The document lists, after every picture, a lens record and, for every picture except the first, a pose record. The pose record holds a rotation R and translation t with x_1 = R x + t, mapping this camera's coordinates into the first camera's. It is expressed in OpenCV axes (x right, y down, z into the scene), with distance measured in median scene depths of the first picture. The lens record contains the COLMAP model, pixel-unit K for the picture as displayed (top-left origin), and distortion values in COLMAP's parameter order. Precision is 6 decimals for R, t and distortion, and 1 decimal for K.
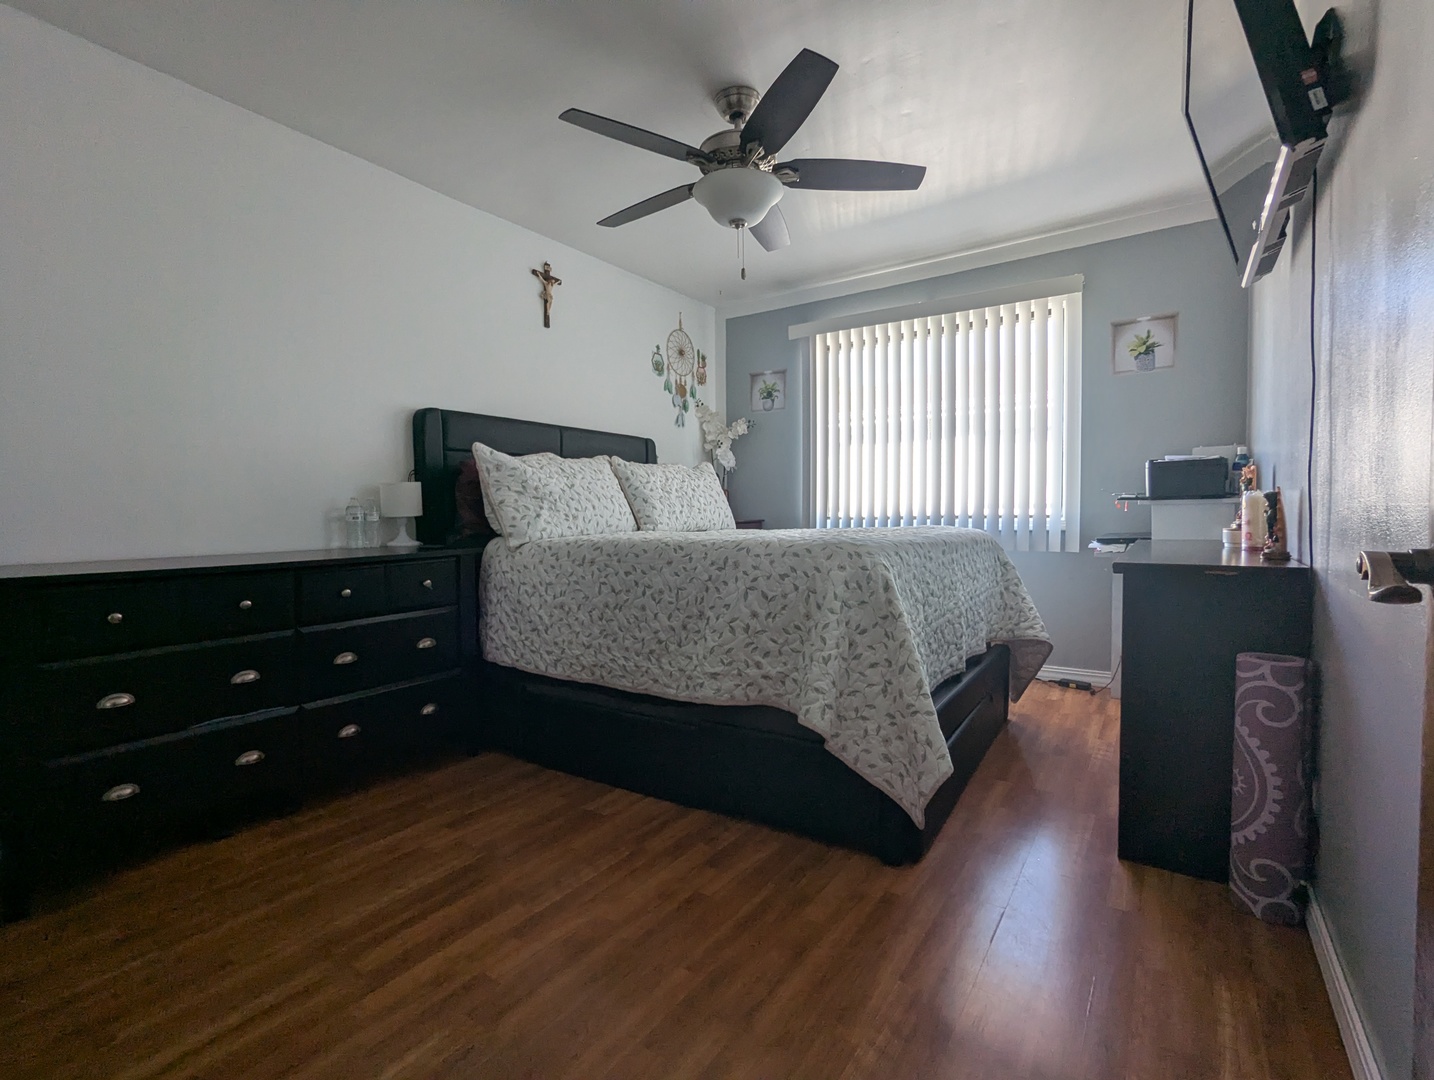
lens RADIAL K [[675.2, 0, 717.0], [0, 675.2, 540.0], [0, 0, 1]] dist [-0.002737, -0.001091]
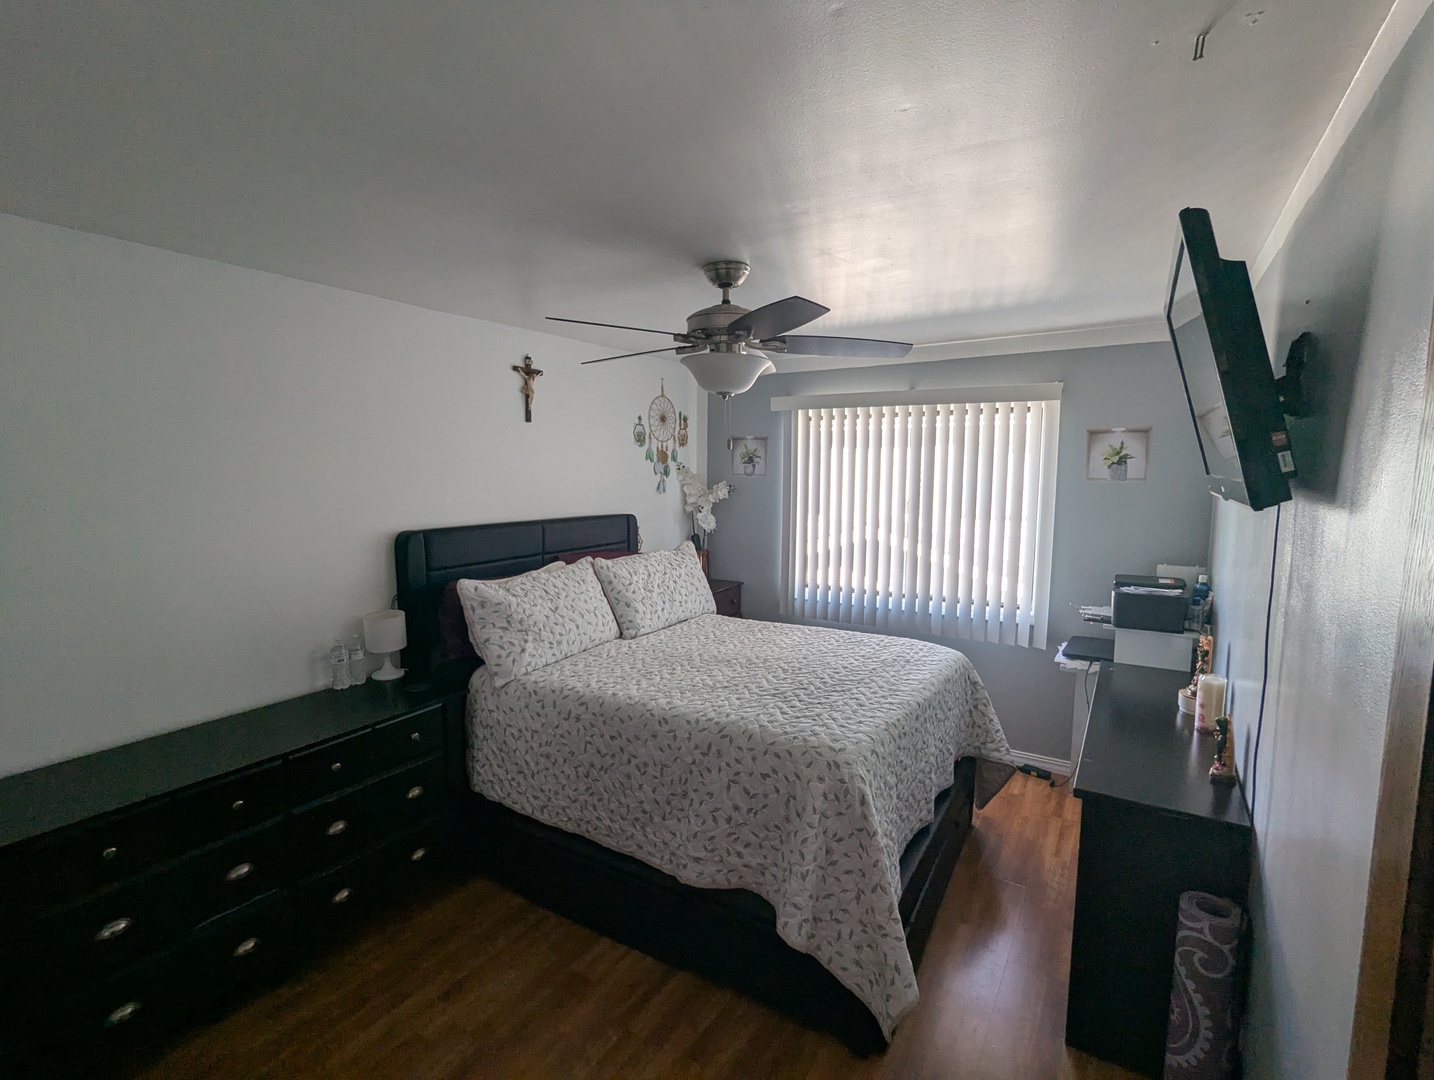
lens RADIAL K [[675.2, 0, 717.0], [0, 675.2, 540.0], [0, 0, 1]] dist [-0.002737, -0.001091]
pose [[0.999263, 0.011357, 0.036657, -0.013073], [-0.013781, 0.997688, 0.066542, -0.276309], [-0.035816, -0.066998, 0.997110, -0.010501]]
